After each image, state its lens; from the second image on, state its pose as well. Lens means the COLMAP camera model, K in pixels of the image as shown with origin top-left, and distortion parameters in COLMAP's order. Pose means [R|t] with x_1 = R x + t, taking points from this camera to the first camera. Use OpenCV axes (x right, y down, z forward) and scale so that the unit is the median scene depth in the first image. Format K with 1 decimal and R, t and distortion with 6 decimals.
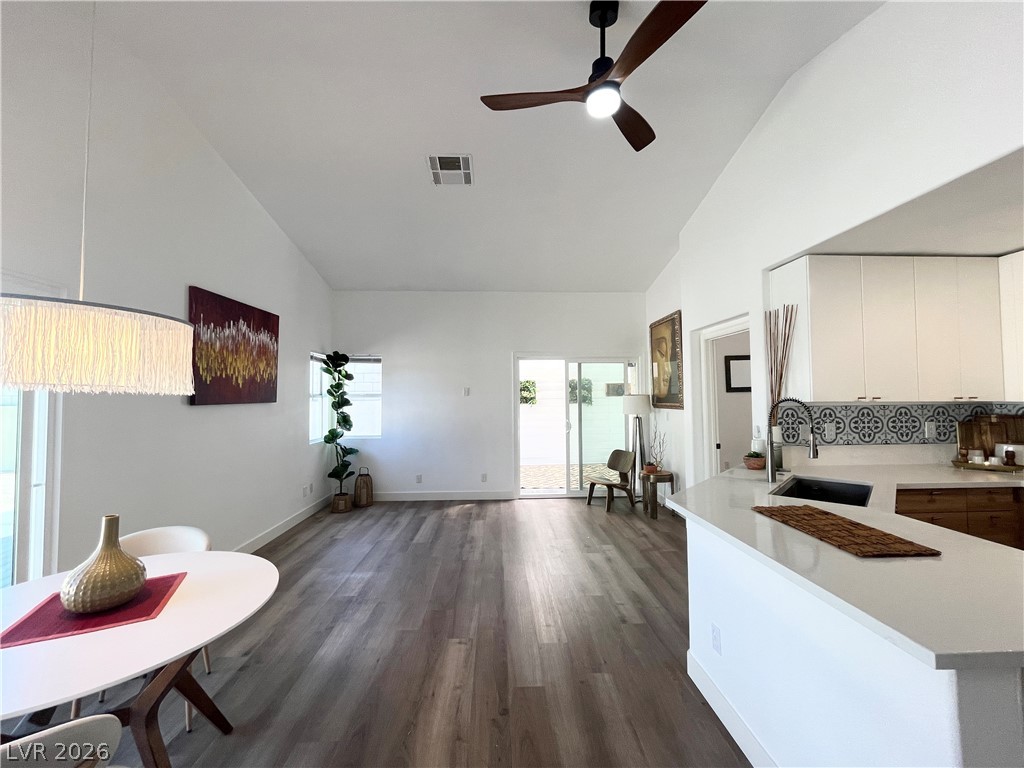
lens RADIAL K [[417.0, 0, 511.0], [0, 417.0, 379.0], [0, 0, 1]] dist [-0.003860, 0.000261]
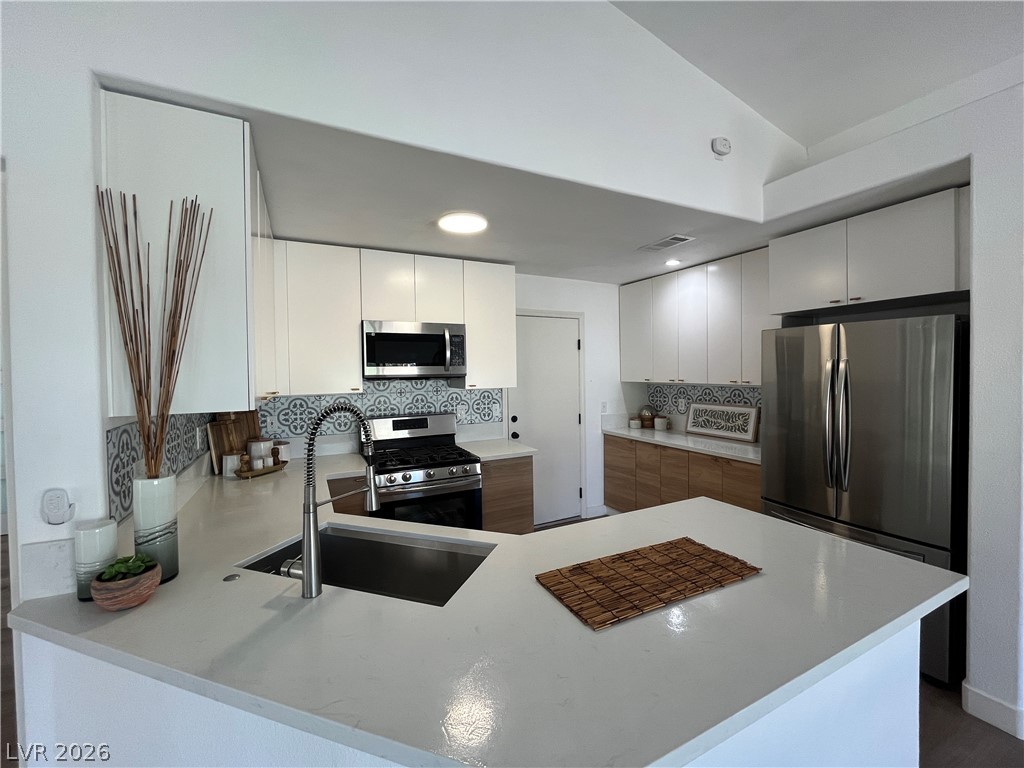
lens RADIAL K [[417.0, 0, 508.2], [0, 417.0, 374.1], [0, 0, 1]] dist [-0.003860, 0.000261]
pose [[-0.411285, 0.012921, 0.911415, 0.093768], [-0.020695, 0.999509, -0.023508, 0.014183], [-0.911272, -0.028530, -0.410816, 0.701699]]
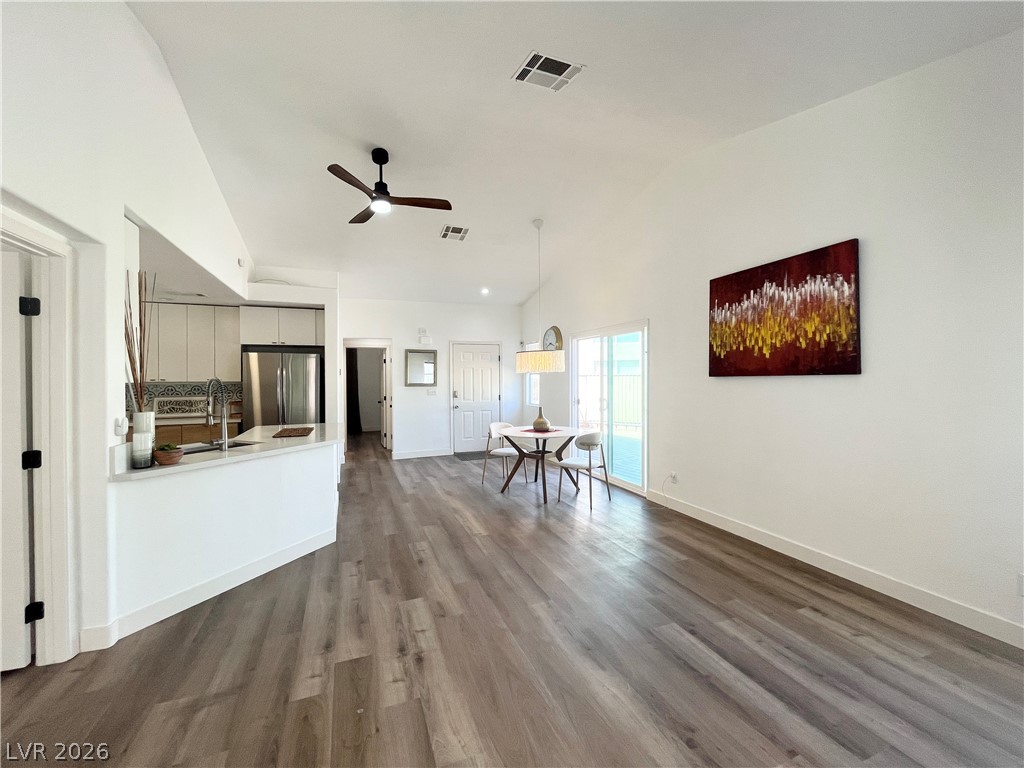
lens RADIAL K [[417.0, 0, 510.4], [0, 417.0, 379.8], [0, 0, 1]] dist [-0.003860, 0.000261]
pose [[-0.943508, 0.018145, -0.330852, 0.179884], [0.030467, 0.999020, -0.032097, 0.080015], [0.329945, -0.040364, -0.943137, 1.666951]]
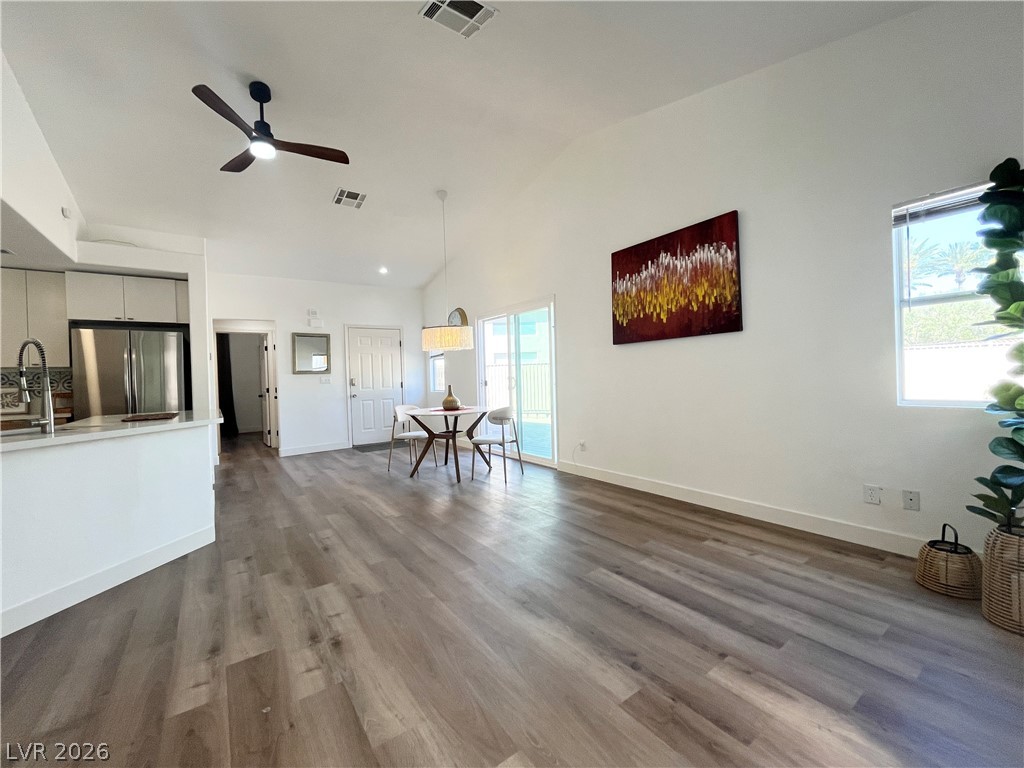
lens RADIAL K [[417.0, 0, 509.8], [0, 417.0, 379.9], [0, 0, 1]] dist [-0.003860, 0.000261]
pose [[-0.834539, 0.042246, -0.549327, 0.202208], [0.063984, 0.997741, -0.020473, 0.152032], [0.547221, -0.052234, -0.835357, 1.612989]]
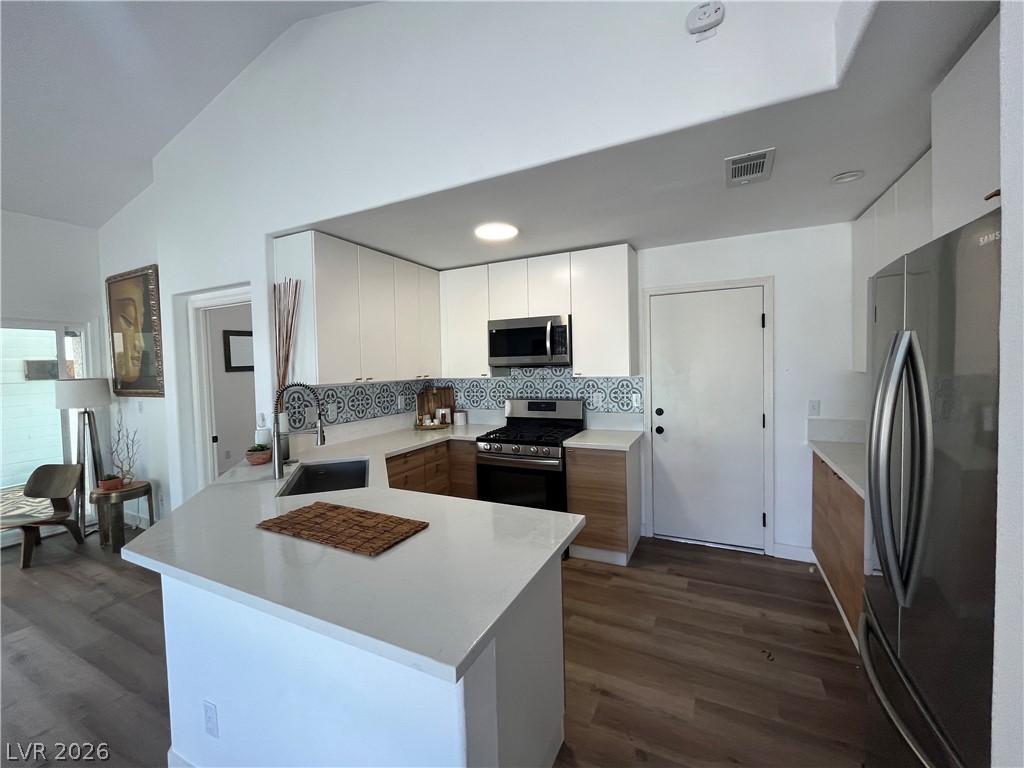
lens RADIAL K [[417.0, 0, 508.5], [0, 417.0, 380.3], [0, 0, 1]] dist [-0.003860, 0.000261]
pose [[0.479633, -0.036255, 0.876720, 0.064080], [-0.017761, 0.998540, 0.051009, -0.010070], [-0.877289, -0.040037, 0.478289, 0.109801]]
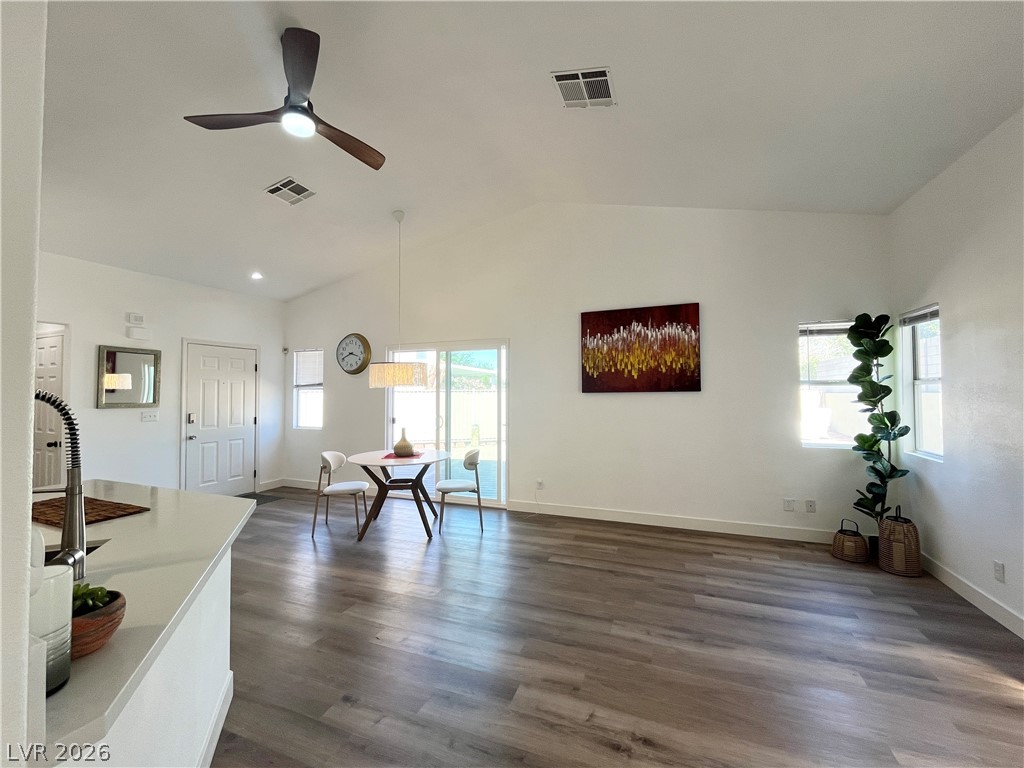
lens RADIAL K [[417.0, 0, 509.1], [0, 417.0, 379.7], [0, 0, 1]] dist [-0.003860, 0.000261]
pose [[-0.399671, -0.017729, -0.916487, 0.600120], [0.047761, 0.998052, -0.040135, 0.054121], [0.915413, -0.059813, -0.398046, 1.143432]]
